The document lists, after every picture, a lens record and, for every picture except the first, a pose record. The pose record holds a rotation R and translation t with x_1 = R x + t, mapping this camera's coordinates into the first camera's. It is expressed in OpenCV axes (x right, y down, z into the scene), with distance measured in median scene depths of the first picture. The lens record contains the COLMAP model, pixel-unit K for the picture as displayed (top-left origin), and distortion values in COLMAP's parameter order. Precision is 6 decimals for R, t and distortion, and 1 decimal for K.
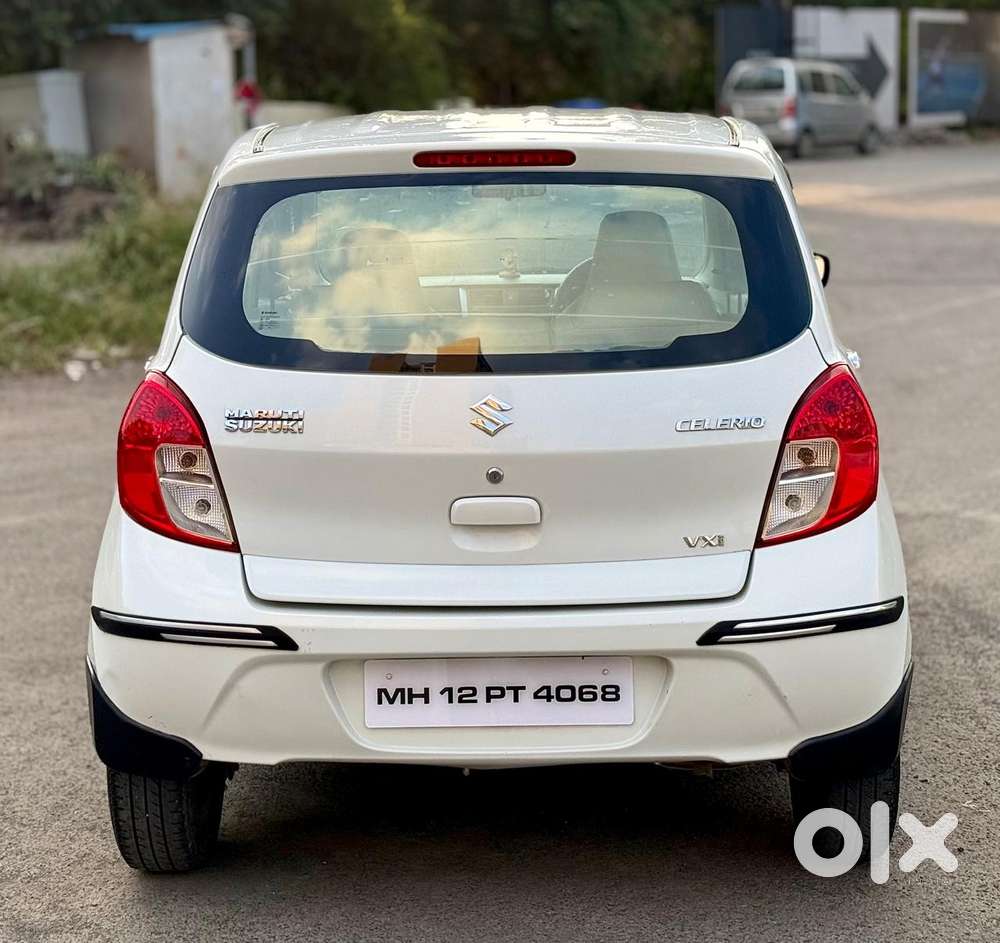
lens RADIAL K [[1957.7, 0, 566.4], [0, 1957.7, 471.0], [0, 0, 1]] dist [0.020778, -0.278804]
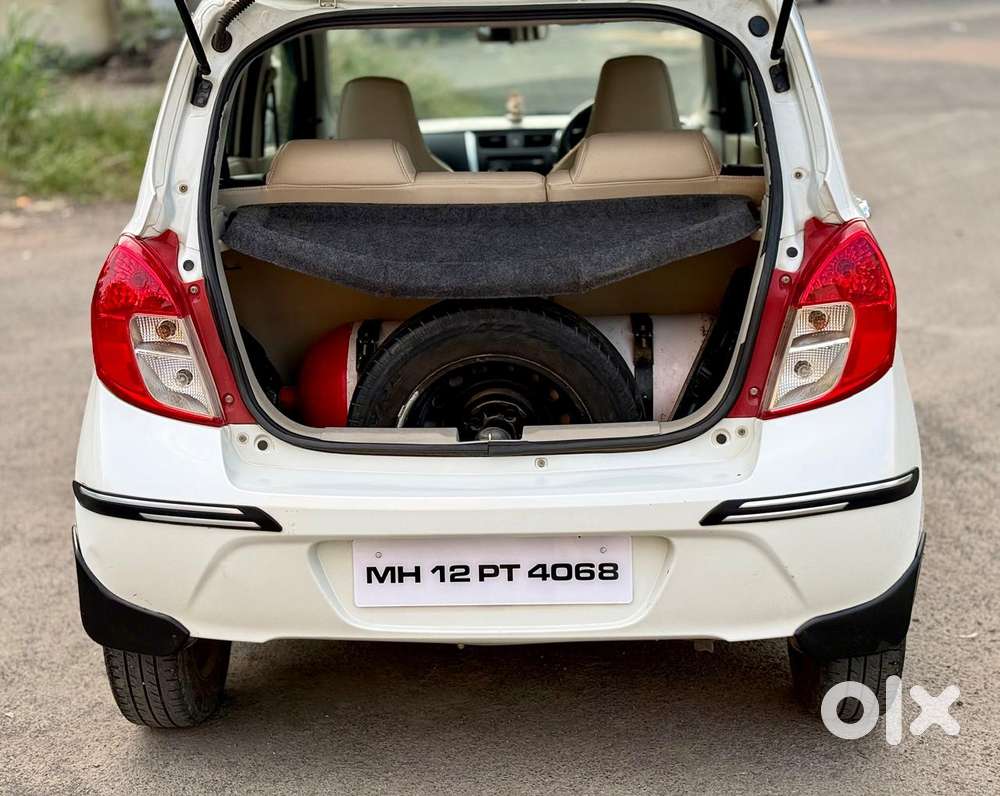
lens RADIAL K [[1514.3, 0, 498.8], [0, 1514.3, 458.8], [0, 0, 1]] dist [0.073558, -0.100871]
pose [[0.998694, -0.000661, -0.051077, 0.006541], [0.007129, 0.991933, 0.126560, -0.034444], [0.050581, -0.126759, 0.990643, 0.257043]]
